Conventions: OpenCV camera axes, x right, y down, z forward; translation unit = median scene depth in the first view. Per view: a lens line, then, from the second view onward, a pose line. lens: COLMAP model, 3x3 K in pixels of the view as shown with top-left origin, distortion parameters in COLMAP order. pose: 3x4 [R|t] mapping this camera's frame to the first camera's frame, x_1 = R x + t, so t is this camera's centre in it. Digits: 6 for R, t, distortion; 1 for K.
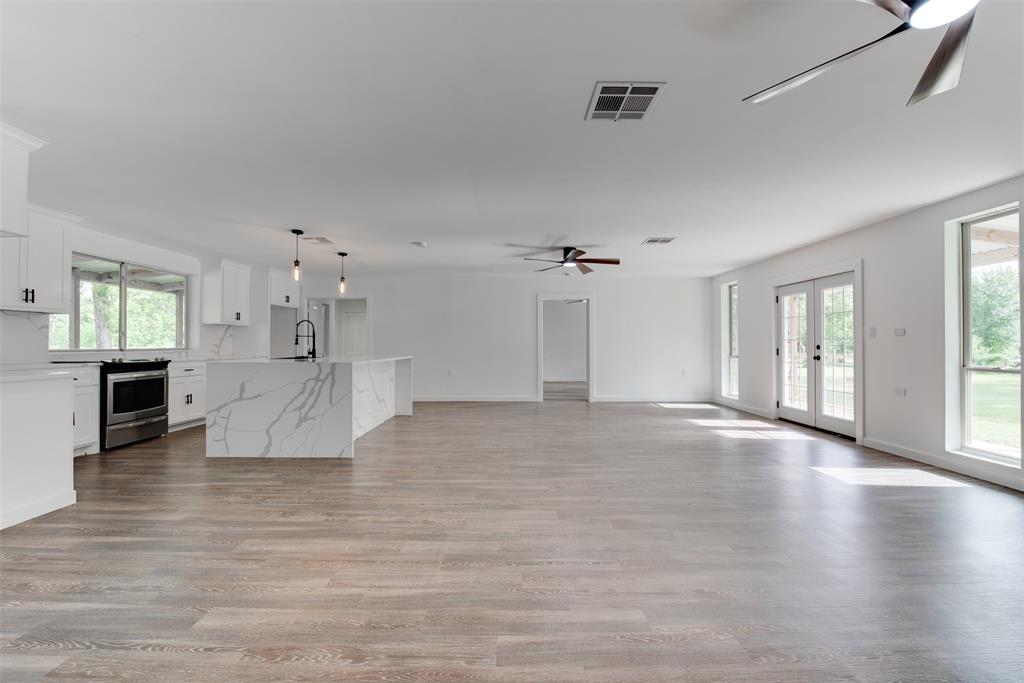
lens RADIAL K [[411.2, 0, 514.7], [0, 411.2, 340.2], [0, 0, 1]] dist [-0.016096, -0.000471]
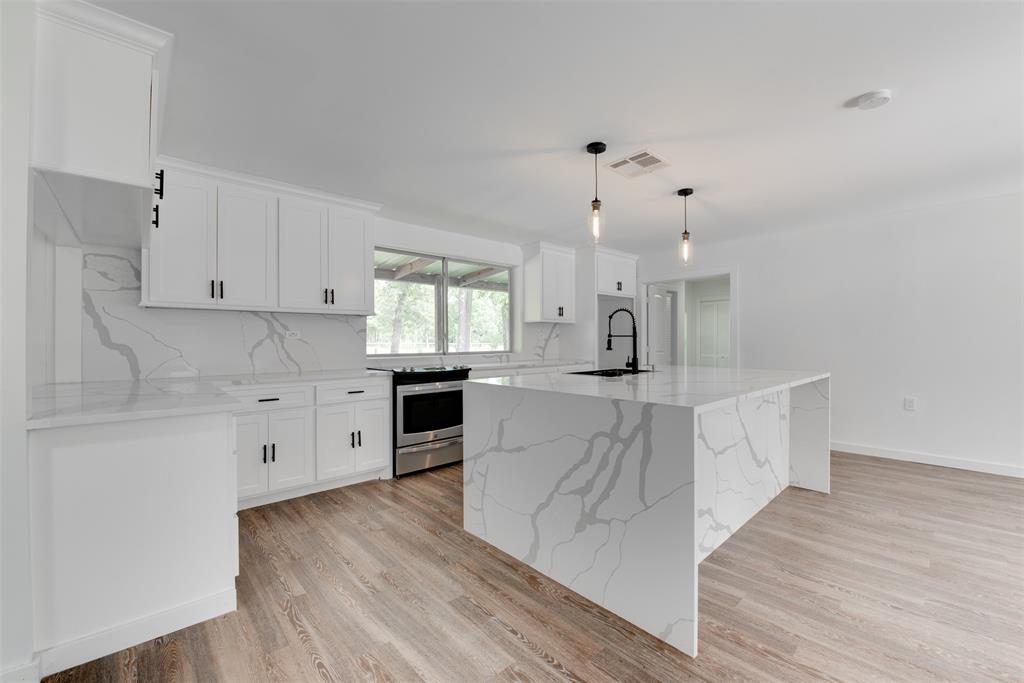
lens RADIAL K [[411.2, 0, 514.7], [0, 411.2, 340.2], [0, 0, 1]] dist [-0.016096, -0.000471]
pose [[0.675510, -0.005310, -0.737331, -0.177250], [0.011859, 0.999923, 0.003664, -0.007713], [0.737255, -0.011219, 0.675521, 0.483363]]
